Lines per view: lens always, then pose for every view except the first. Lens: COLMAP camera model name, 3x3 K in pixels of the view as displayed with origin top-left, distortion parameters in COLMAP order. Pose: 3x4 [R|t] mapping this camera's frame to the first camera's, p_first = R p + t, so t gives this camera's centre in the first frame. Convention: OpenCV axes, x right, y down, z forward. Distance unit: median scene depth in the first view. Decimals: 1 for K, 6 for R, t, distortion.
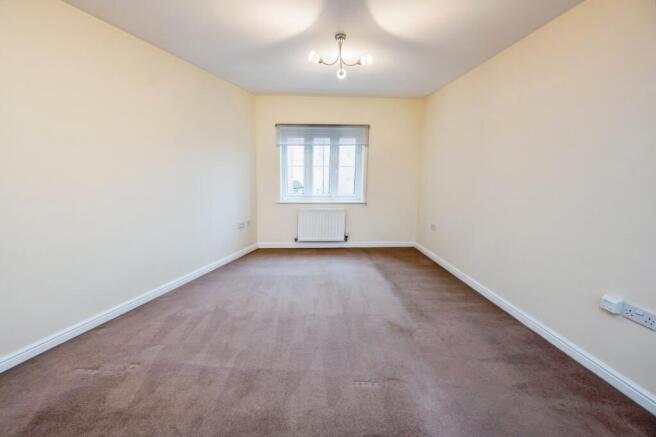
lens RADIAL K [[317.0, 0, 326.8], [0, 317.0, 208.0], [0, 0, 1]] dist [0.000924, 0.000111]
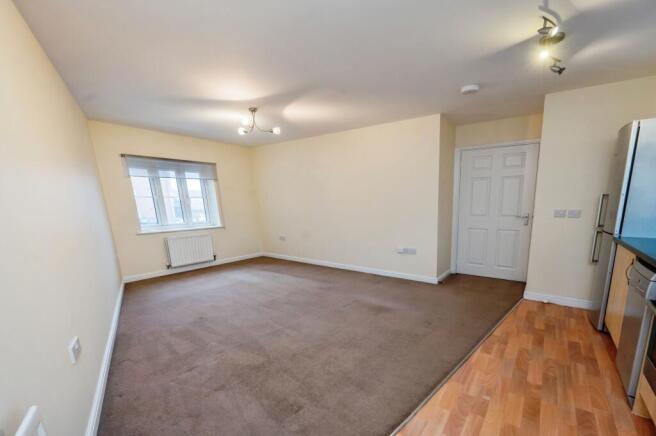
lens RADIAL K [[317.0, 0, 326.8], [0, 317.0, 207.5], [0, 0, 1]] dist [0.000924, 0.000111]
pose [[0.630666, -0.027089, 0.775581, -0.556323], [0.099355, 0.993985, -0.046073, 0.005668], [-0.769668, 0.106115, 0.629564, -0.082536]]
